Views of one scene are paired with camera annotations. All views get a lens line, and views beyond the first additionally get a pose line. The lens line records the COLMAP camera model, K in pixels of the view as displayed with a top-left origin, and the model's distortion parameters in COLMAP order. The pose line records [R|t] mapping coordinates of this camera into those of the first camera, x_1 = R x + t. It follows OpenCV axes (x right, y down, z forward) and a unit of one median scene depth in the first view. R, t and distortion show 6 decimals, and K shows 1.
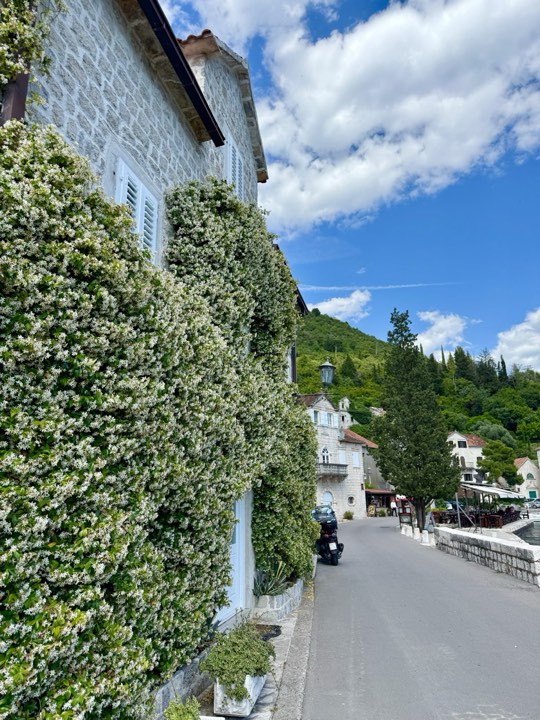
lens RADIAL K [[514.7, 0, 270.3], [0, 514.7, 358.2], [0, 0, 1]] dist [0.012869, -0.006941]
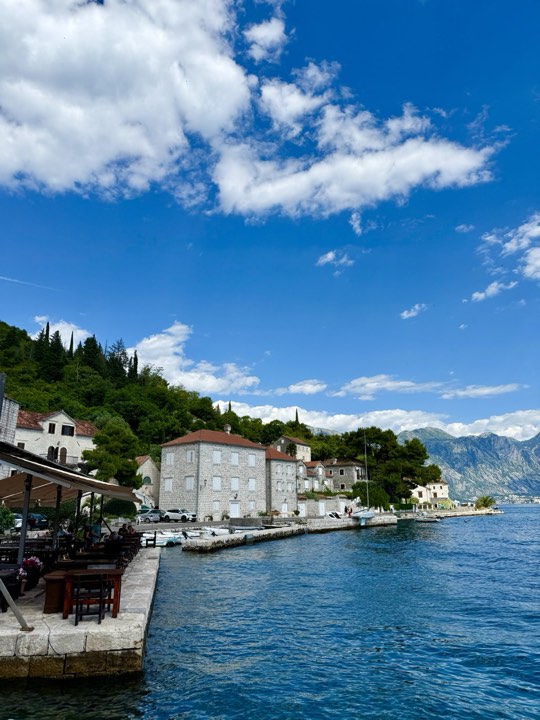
lens RADIAL K [[514.7, 0, 272.7], [0, 514.7, 361.0], [0, 0, 1]] dist [0.012869, -0.006941]
pose [[0.751912, 0.192959, 0.630393, 0.088624], [-0.183931, 0.979639, -0.080473, 0.057703], [-0.633085, -0.055440, 0.772094, 0.211402]]
